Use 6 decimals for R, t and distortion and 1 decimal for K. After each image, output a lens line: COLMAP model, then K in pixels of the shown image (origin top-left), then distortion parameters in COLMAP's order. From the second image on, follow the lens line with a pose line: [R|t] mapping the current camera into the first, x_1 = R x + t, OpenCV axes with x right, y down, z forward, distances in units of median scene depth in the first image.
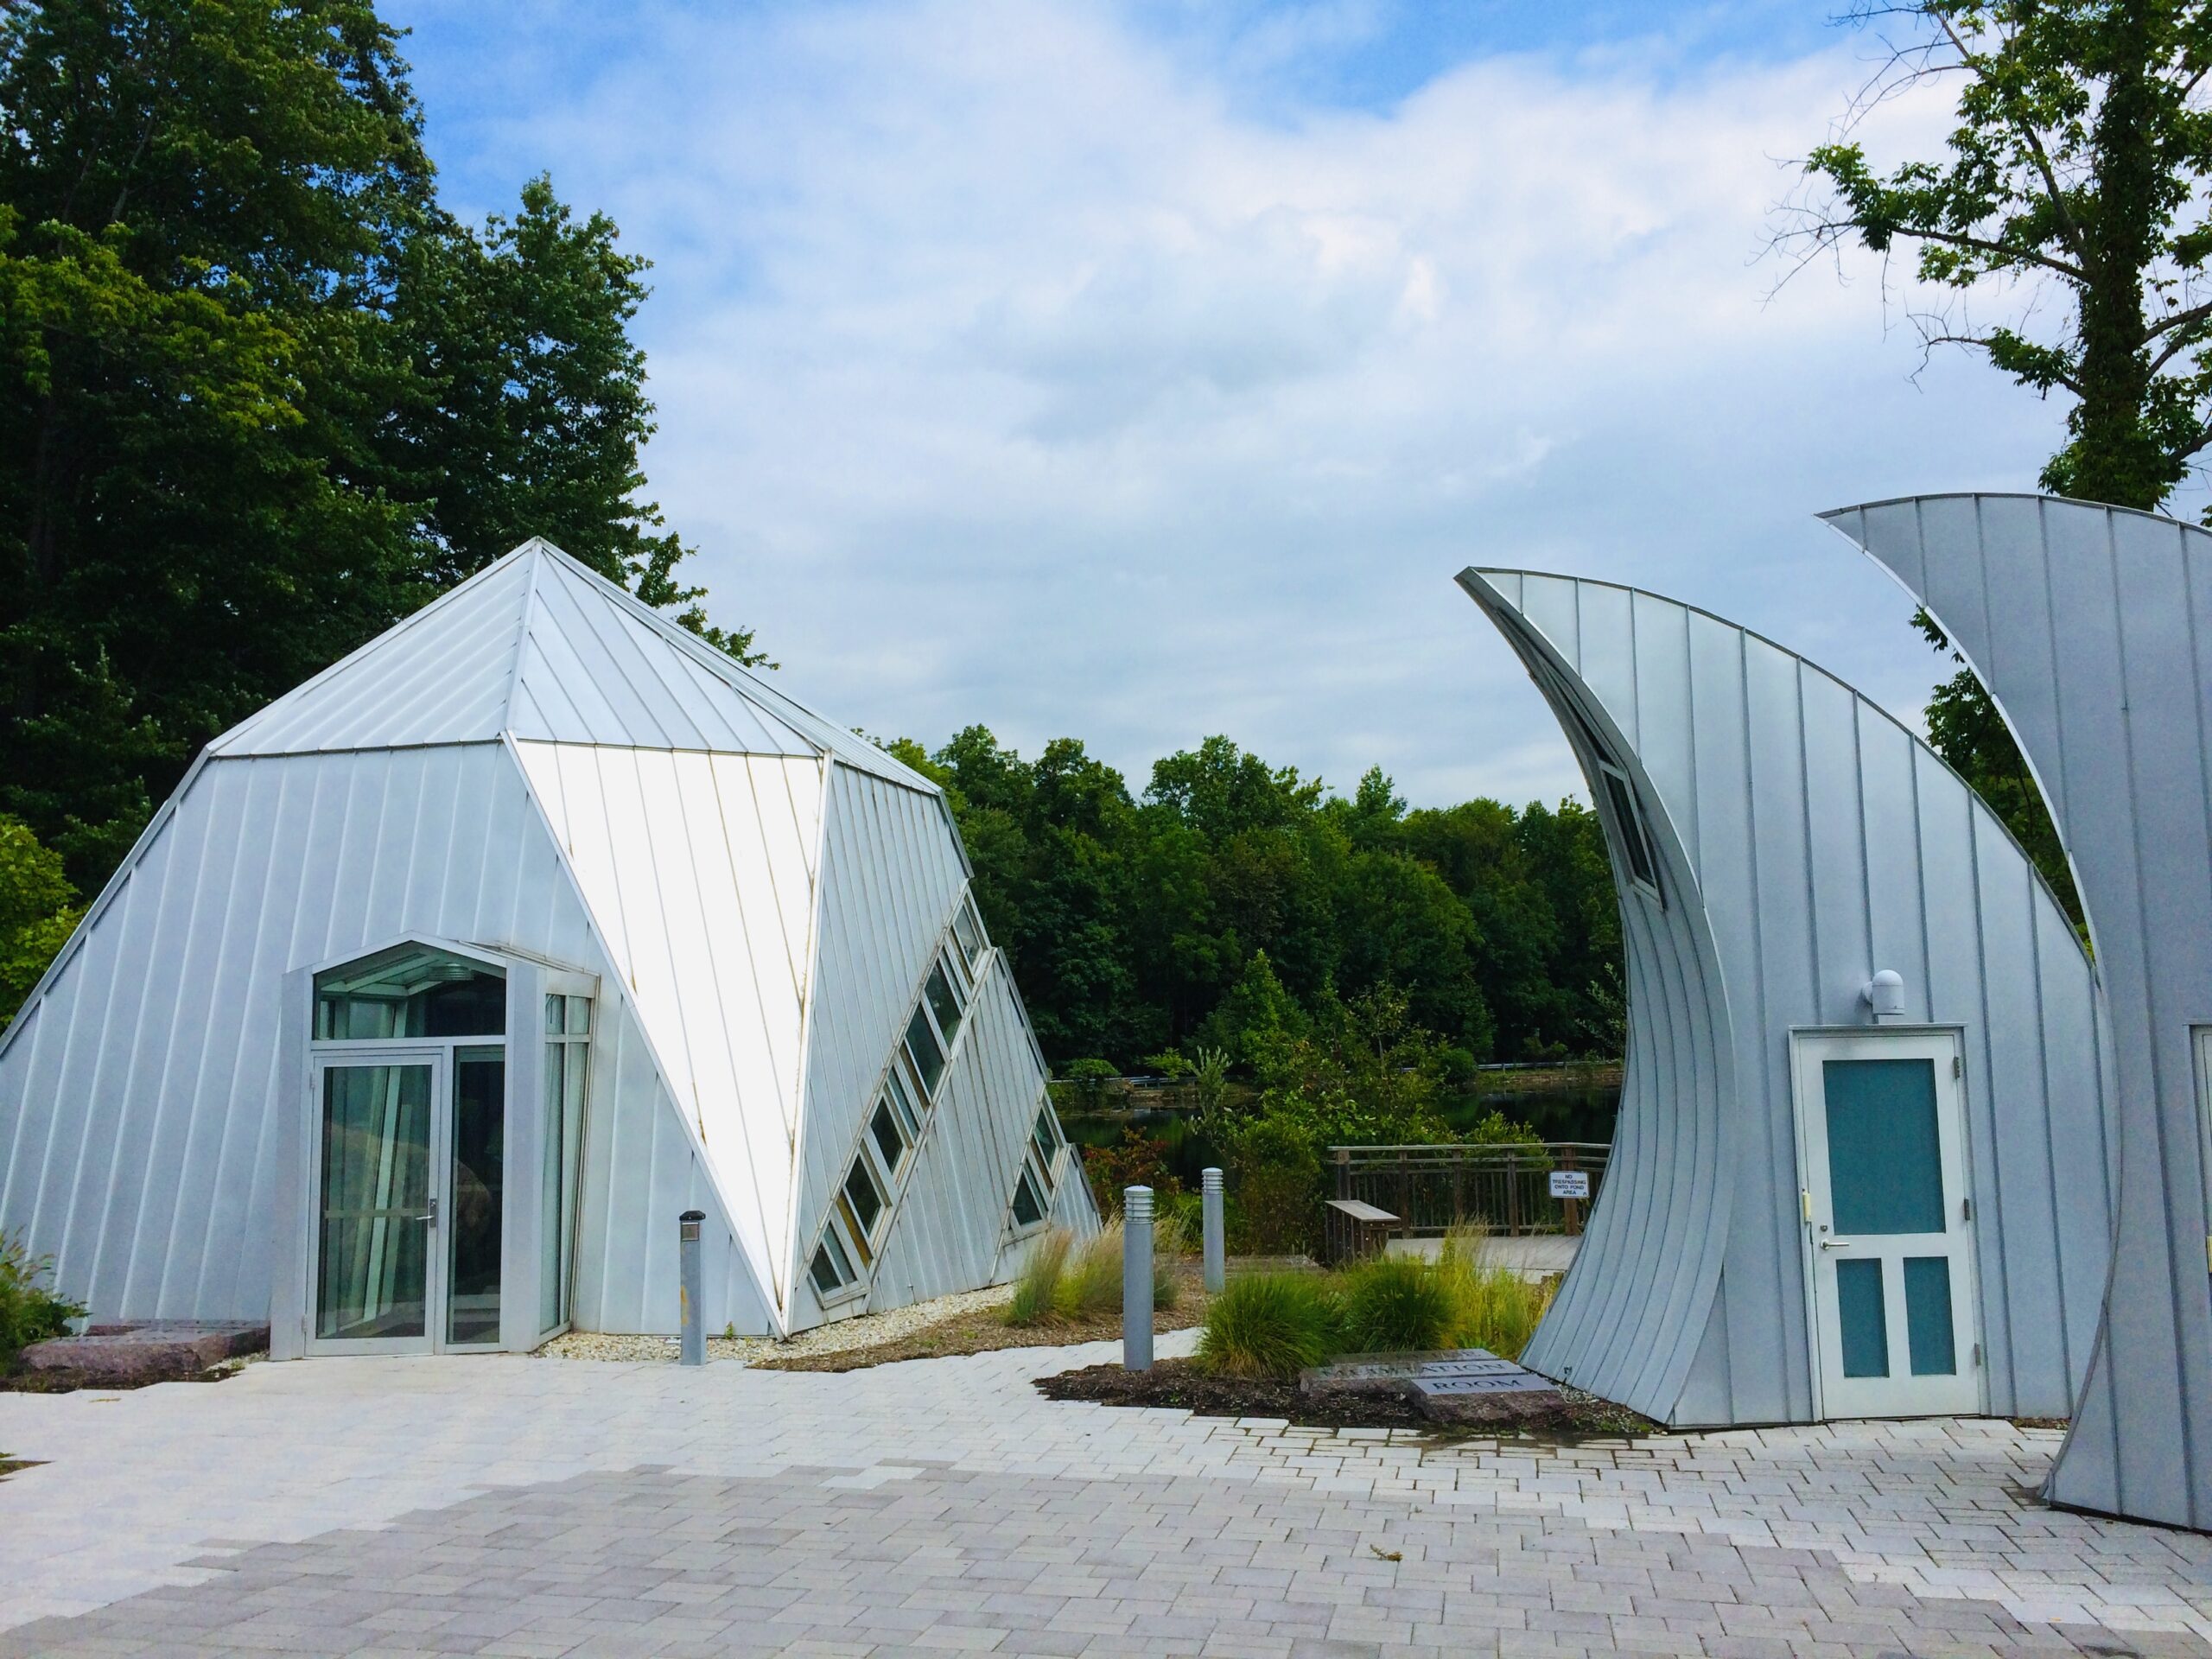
lens RADIAL K [[1902.9, 0, 1103.2], [0, 1902.9, 827.0], [0, 0, 1]] dist [-0.014660, -0.010109]
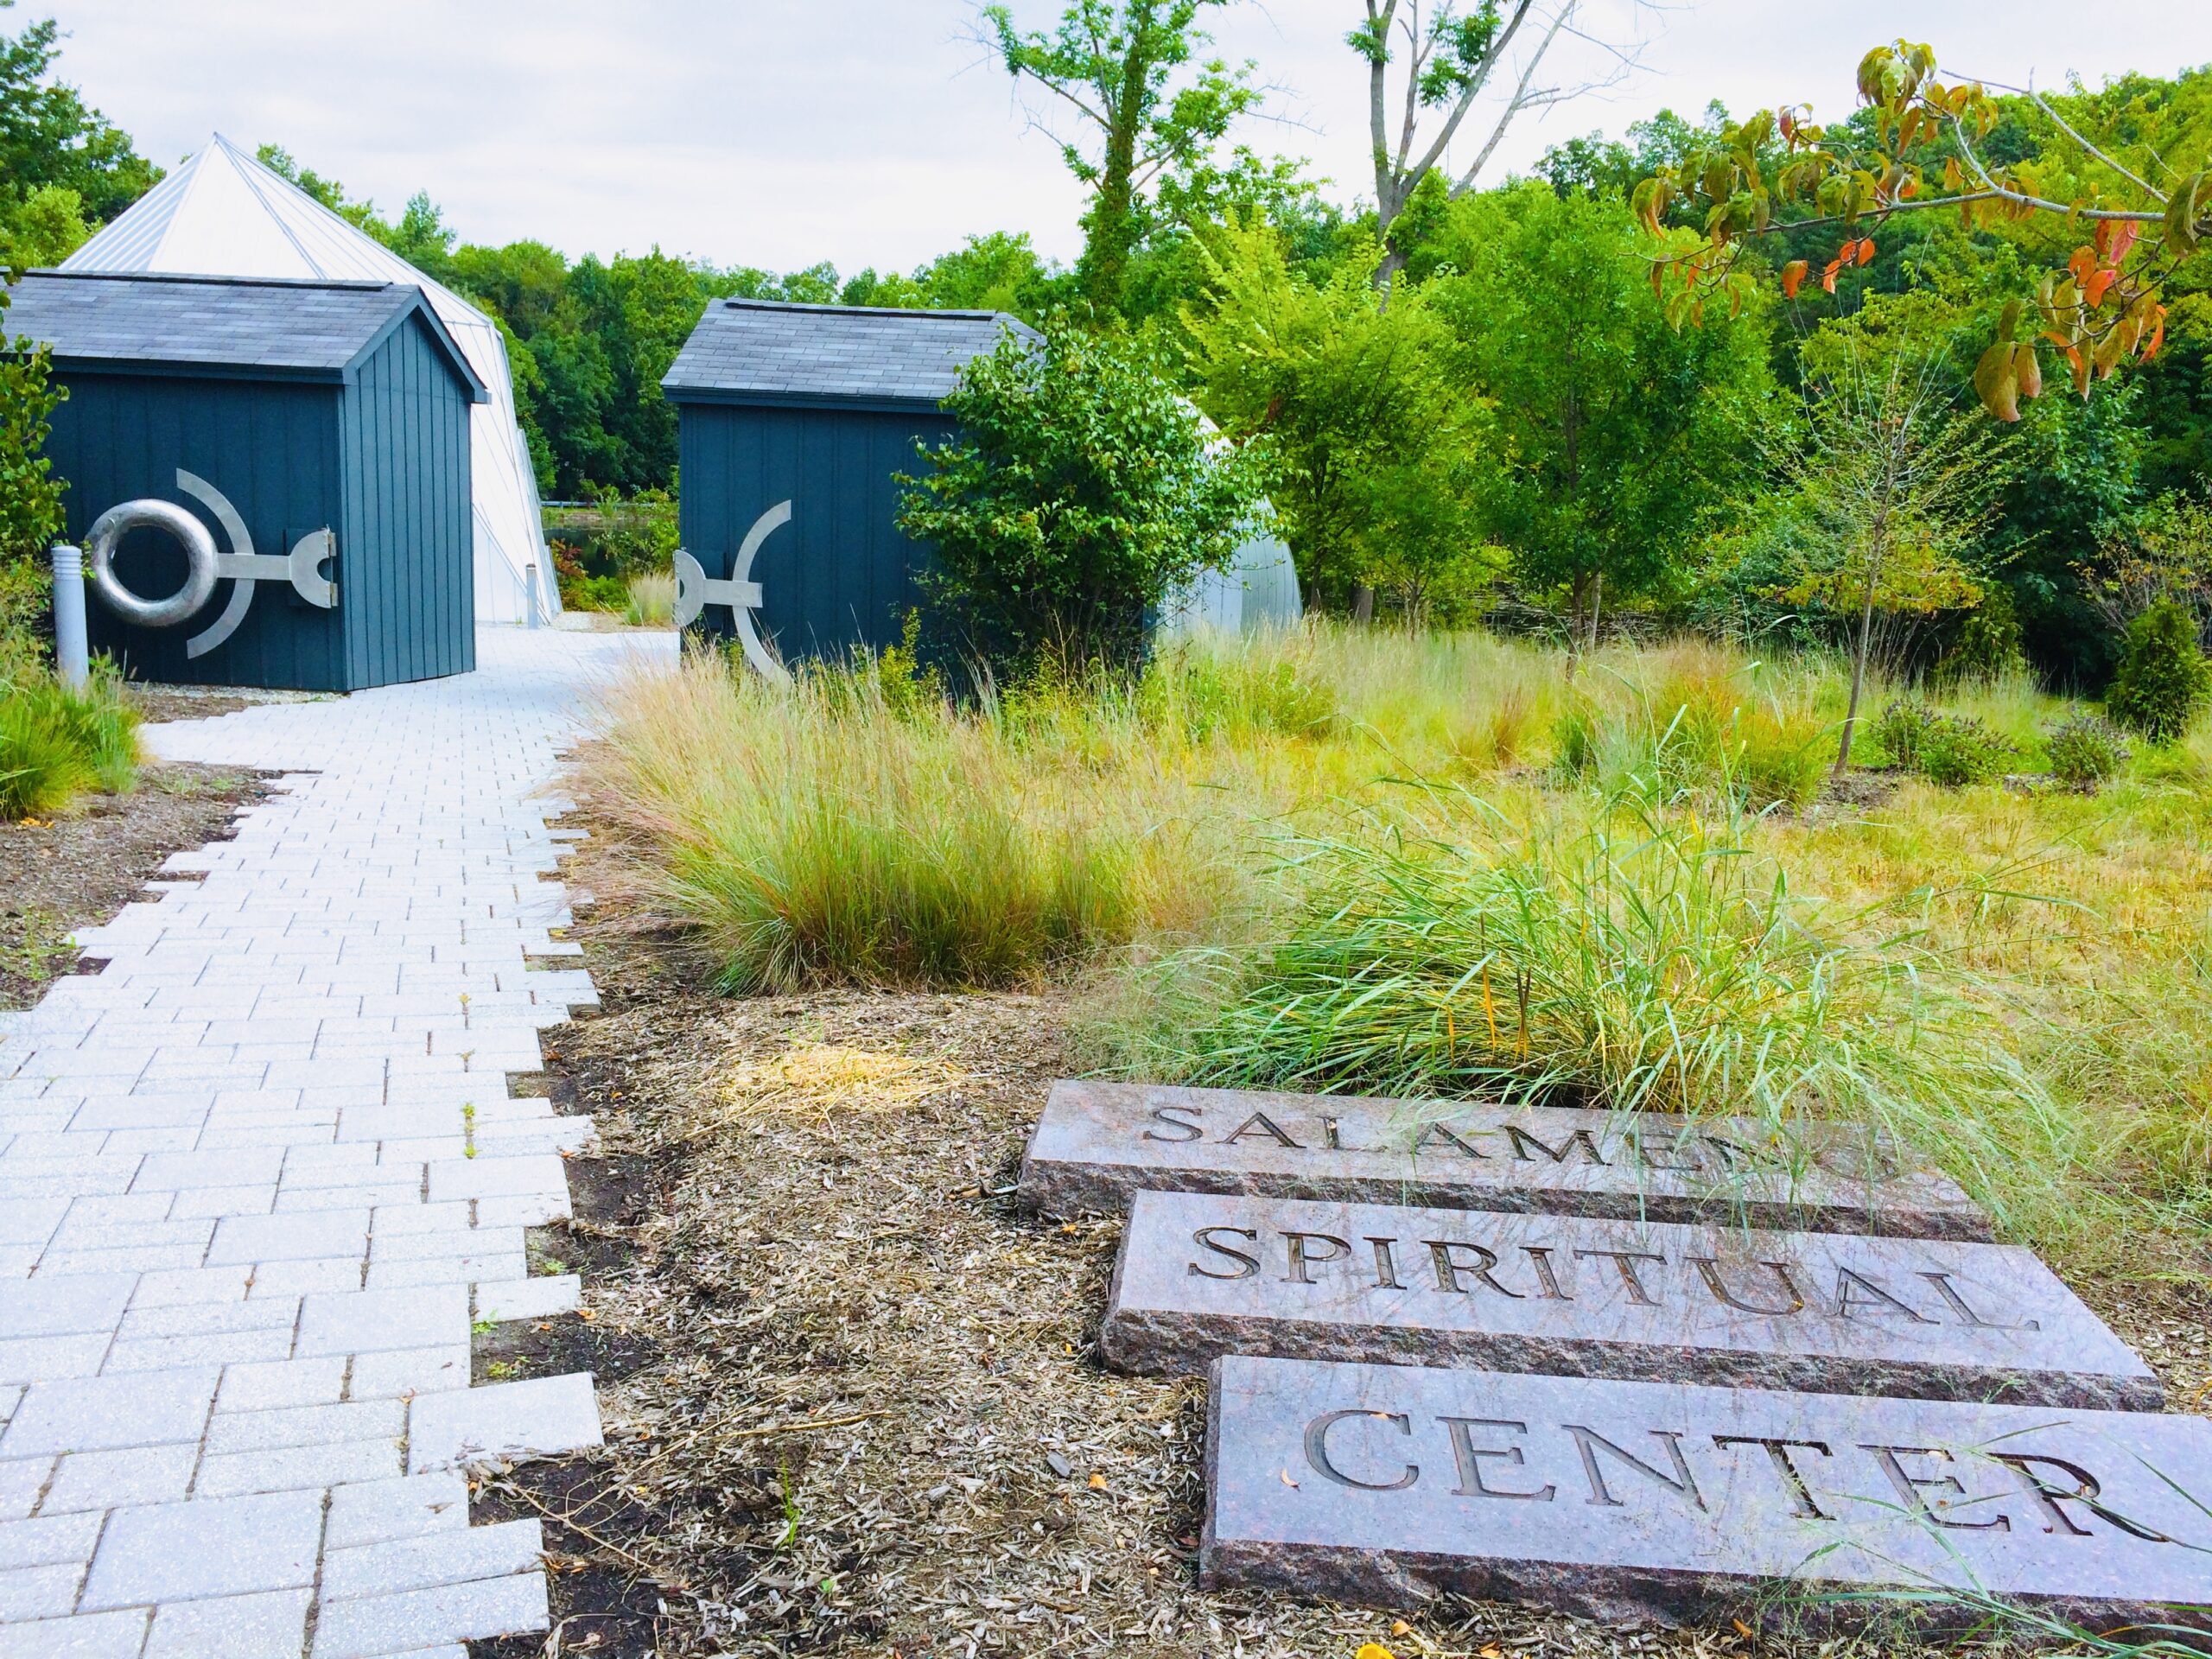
lens RADIAL K [[1902.9, 0, 1104.5], [0, 1902.9, 828.1], [0, 0, 1]] dist [-0.014660, -0.010109]
pose [[0.867902, -0.023557, 0.496177, -0.062147], [-0.119976, 0.959360, 0.255408, -0.012034], [-0.482030, -0.281199, 0.829804, -0.108178]]
